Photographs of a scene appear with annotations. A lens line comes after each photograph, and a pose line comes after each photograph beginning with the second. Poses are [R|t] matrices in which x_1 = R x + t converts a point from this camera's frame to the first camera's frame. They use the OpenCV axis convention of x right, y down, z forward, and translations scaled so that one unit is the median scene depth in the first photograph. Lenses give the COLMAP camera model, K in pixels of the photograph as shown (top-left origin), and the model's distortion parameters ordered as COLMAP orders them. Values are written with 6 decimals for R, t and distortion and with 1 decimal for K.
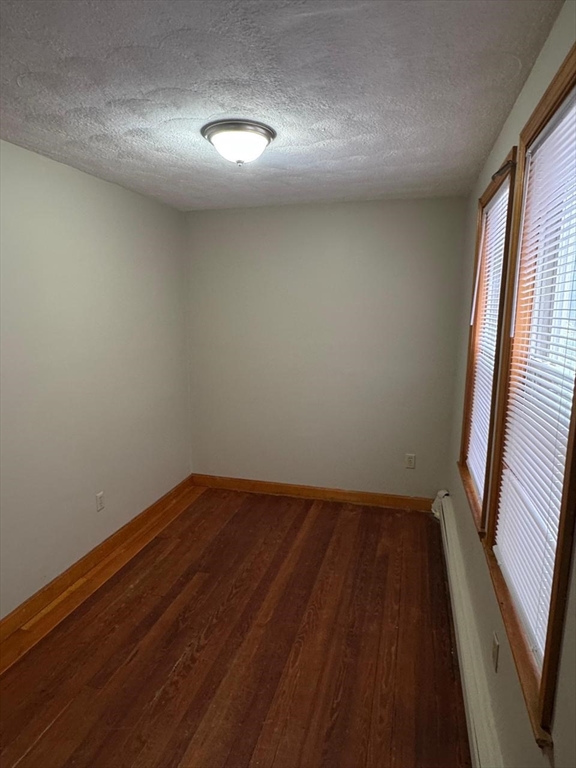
lens RADIAL K [[456.0, 0, 288.0], [0, 456.0, 384.0], [0, 0, 1]] dist [-0.001042, -0.000771]
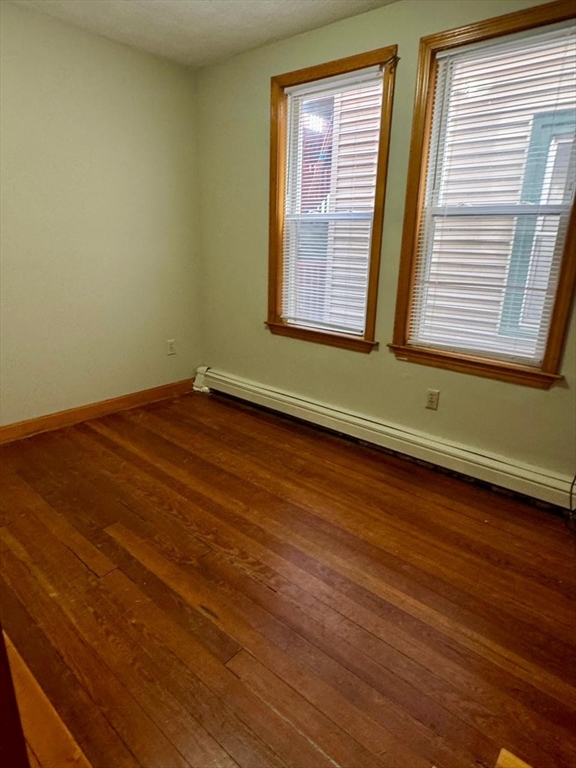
lens RADIAL K [[456.0, 0, 288.0], [0, 456.0, 384.0], [0, 0, 1]] dist [-0.001042, -0.000771]
pose [[0.438669, -0.265834, 0.858430, -0.595545], [0.120752, 0.964019, 0.236827, 0.049612], [-0.890499, -0.000232, 0.454985, 0.384466]]
